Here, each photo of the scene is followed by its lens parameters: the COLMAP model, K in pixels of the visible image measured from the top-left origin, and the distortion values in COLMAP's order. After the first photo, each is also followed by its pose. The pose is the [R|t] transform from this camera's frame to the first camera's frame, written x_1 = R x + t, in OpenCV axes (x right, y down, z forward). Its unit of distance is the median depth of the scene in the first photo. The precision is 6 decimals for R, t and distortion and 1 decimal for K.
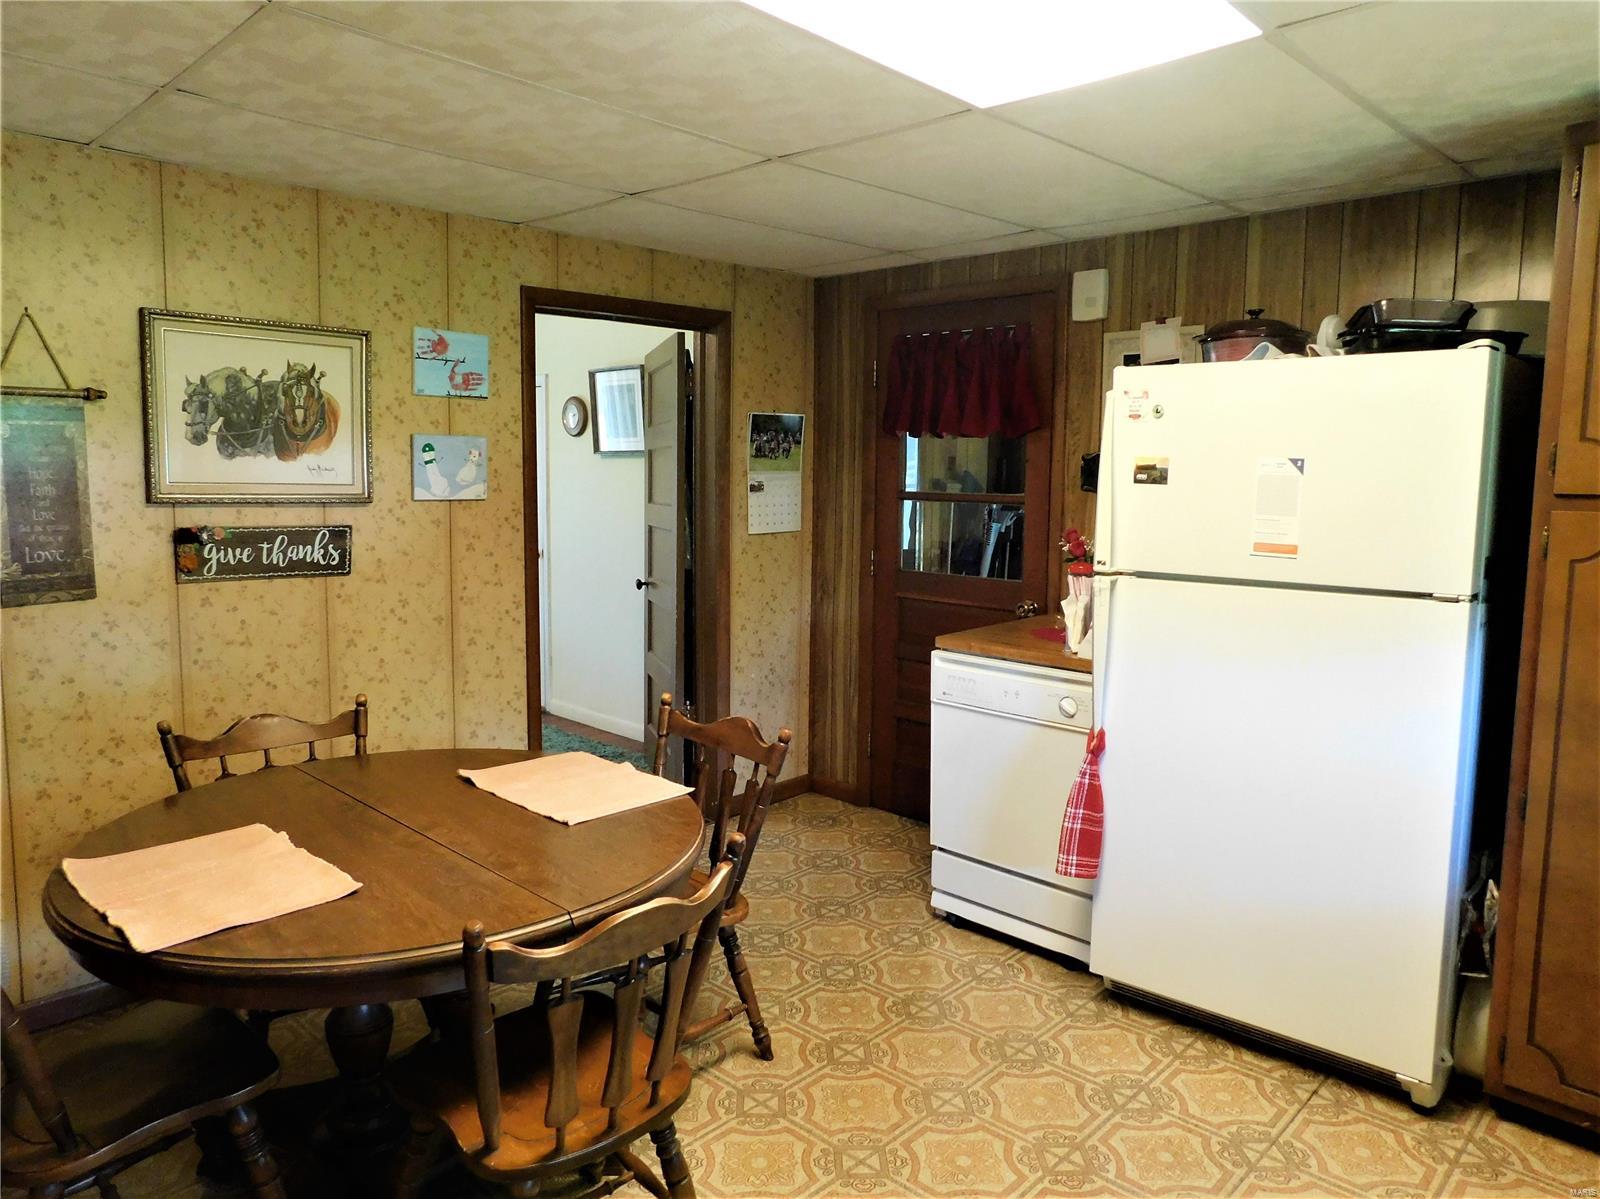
lens RADIAL K [[1088.2, 0, 789.6], [0, 1088.2, 599.2], [0, 0, 1]] dist [-0.074763, 0.058294]
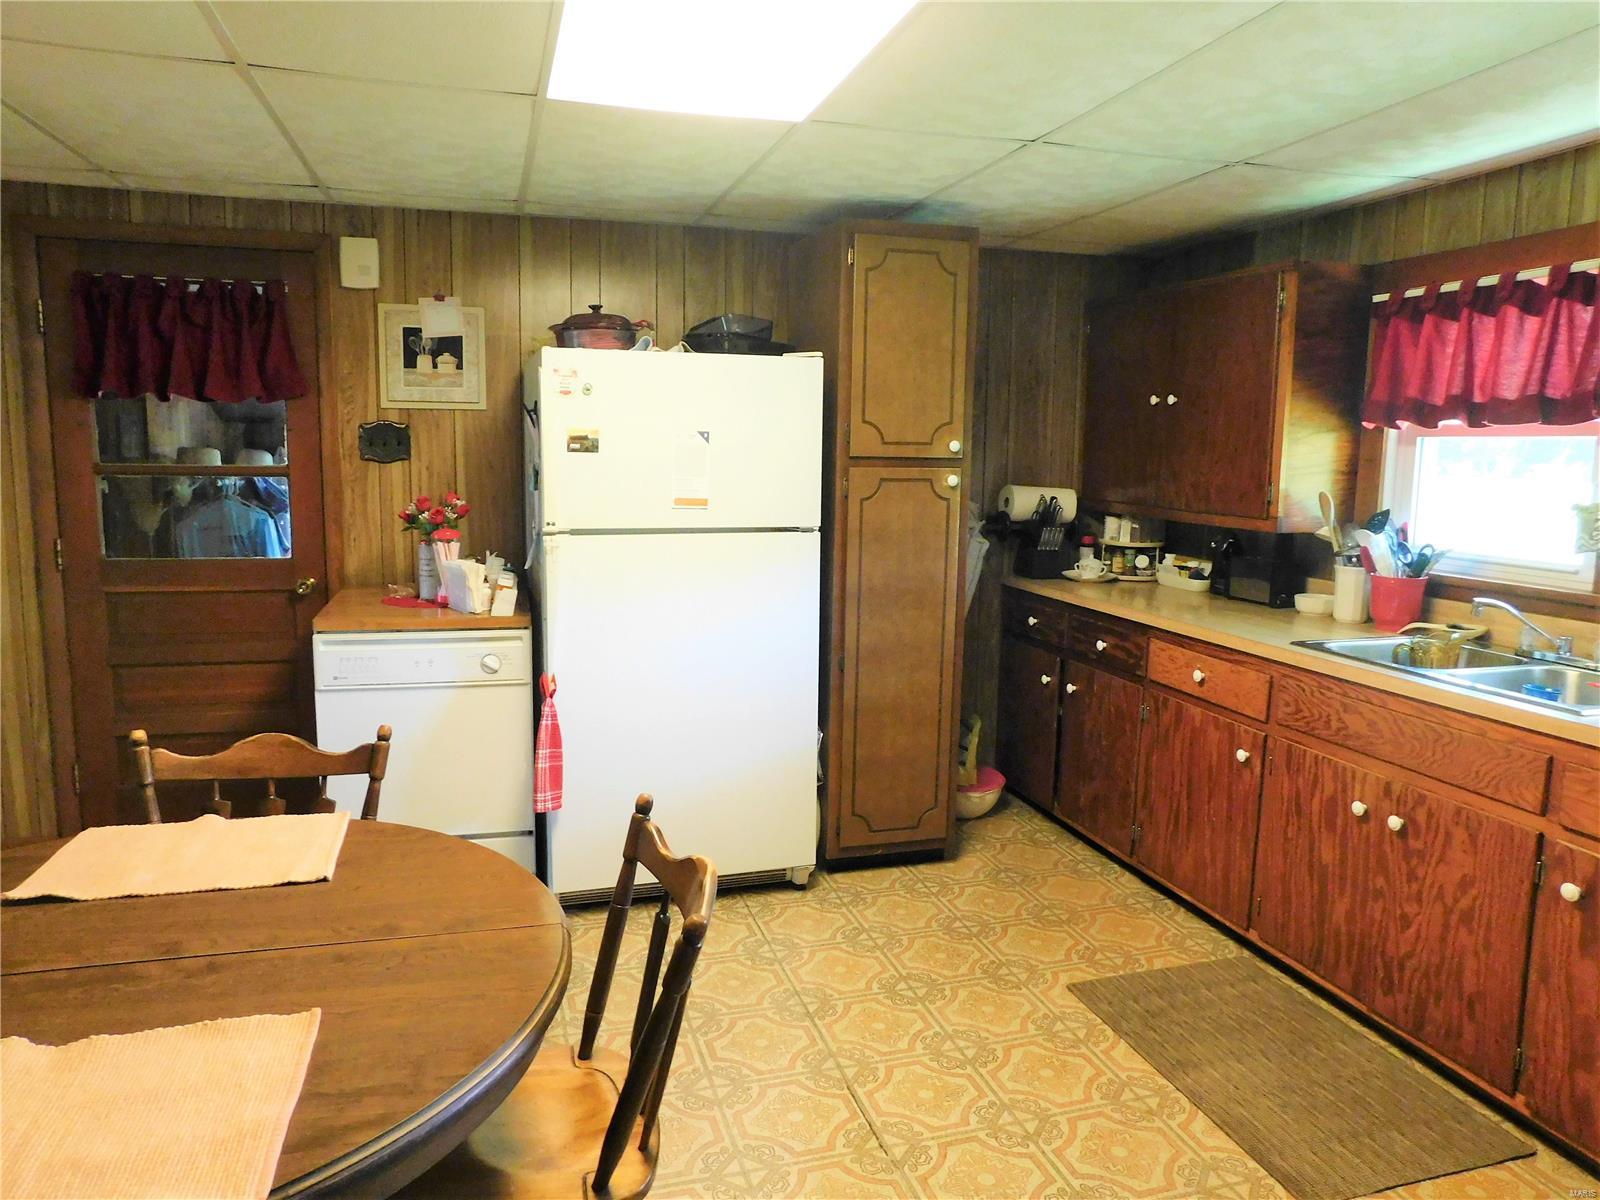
lens RADIAL K [[1088.2, 0, 789.6], [0, 1088.2, 599.7], [0, 0, 1]] dist [-0.074763, 0.058294]
pose [[0.495712, -0.120211, 0.860127, -0.571430], [0.092866, 0.992033, 0.085125, -0.029149], [-0.863507, 0.037679, 0.502927, 0.237654]]
